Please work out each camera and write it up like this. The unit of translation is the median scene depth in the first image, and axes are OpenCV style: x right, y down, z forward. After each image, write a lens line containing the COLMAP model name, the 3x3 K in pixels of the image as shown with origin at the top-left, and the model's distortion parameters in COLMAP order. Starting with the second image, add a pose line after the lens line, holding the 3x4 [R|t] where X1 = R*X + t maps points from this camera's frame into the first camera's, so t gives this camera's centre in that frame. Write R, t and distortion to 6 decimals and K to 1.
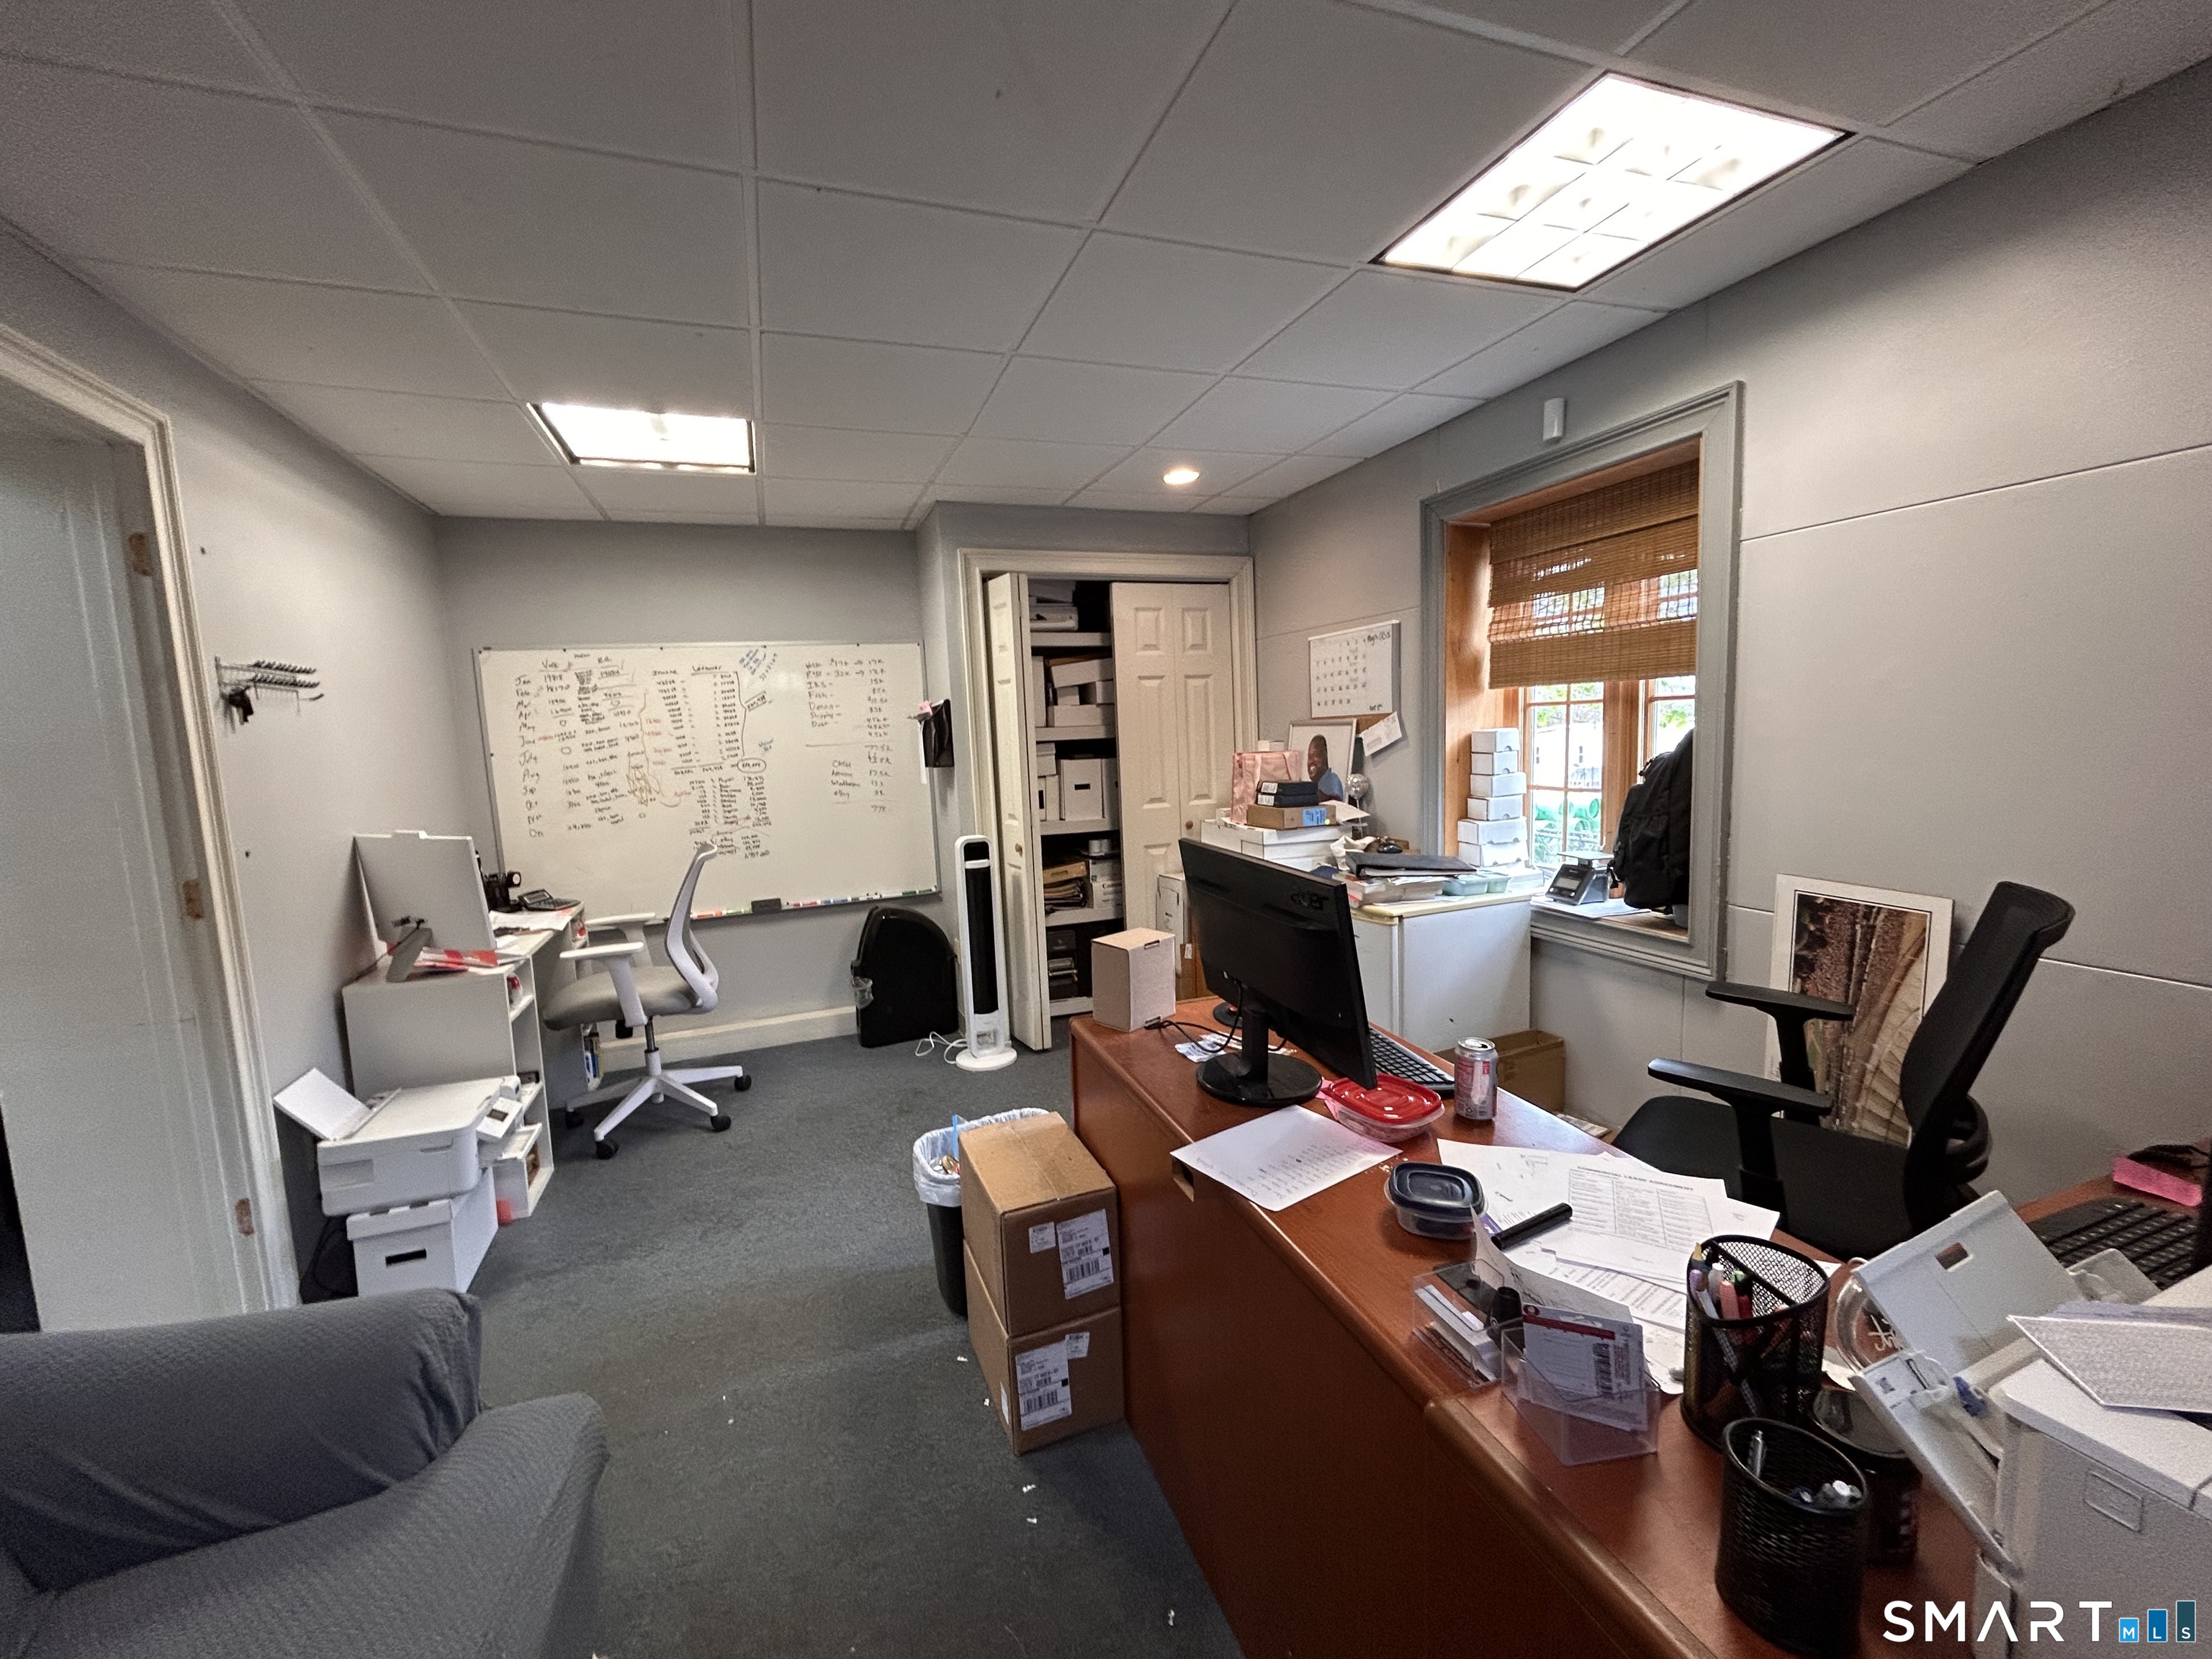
lens RADIAL K [[892.2, 0, 1106.9], [0, 892.2, 817.8], [0, 0, 1]] dist [0.003347, -0.000873]
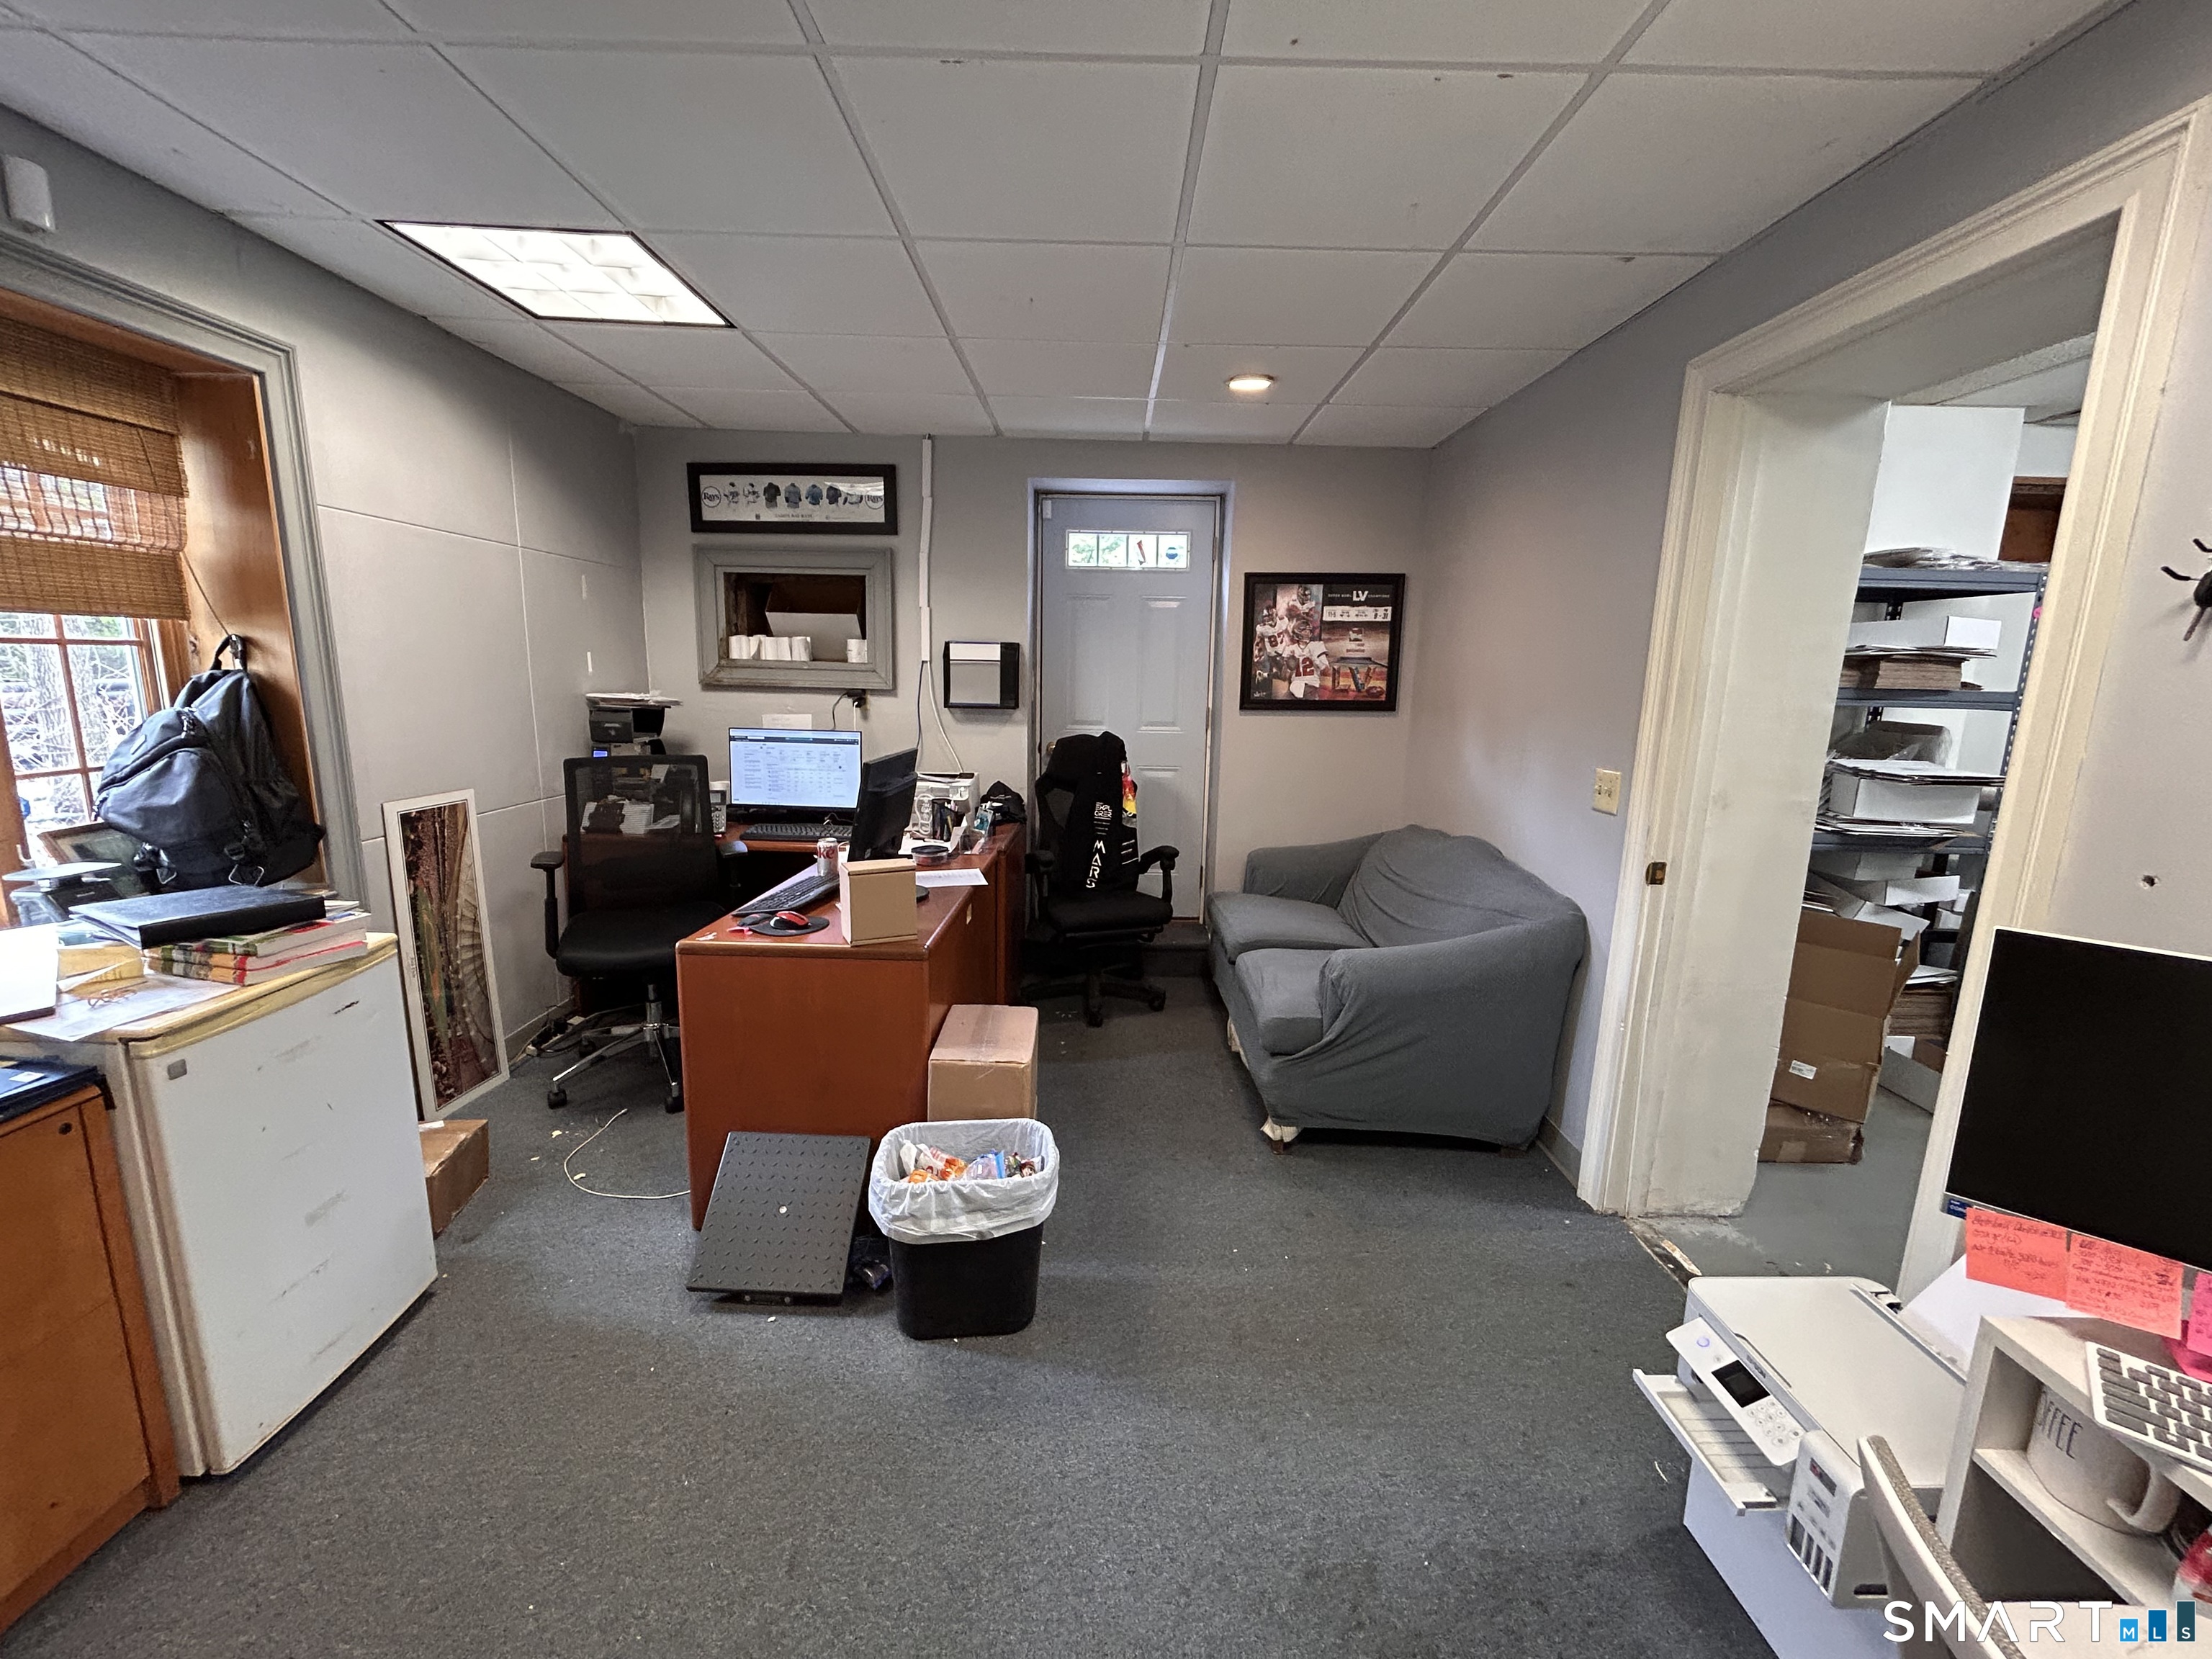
lens RADIAL K [[892.2, 0, 1103.4], [0, 892.2, 833.0], [0, 0, 1]] dist [0.003347, -0.000873]
pose [[-0.933127, -0.050810, 0.355938, -0.598536], [0.047796, 0.963649, 0.262862, -0.173689], [-0.356356, 0.262296, -0.896778, 1.803510]]
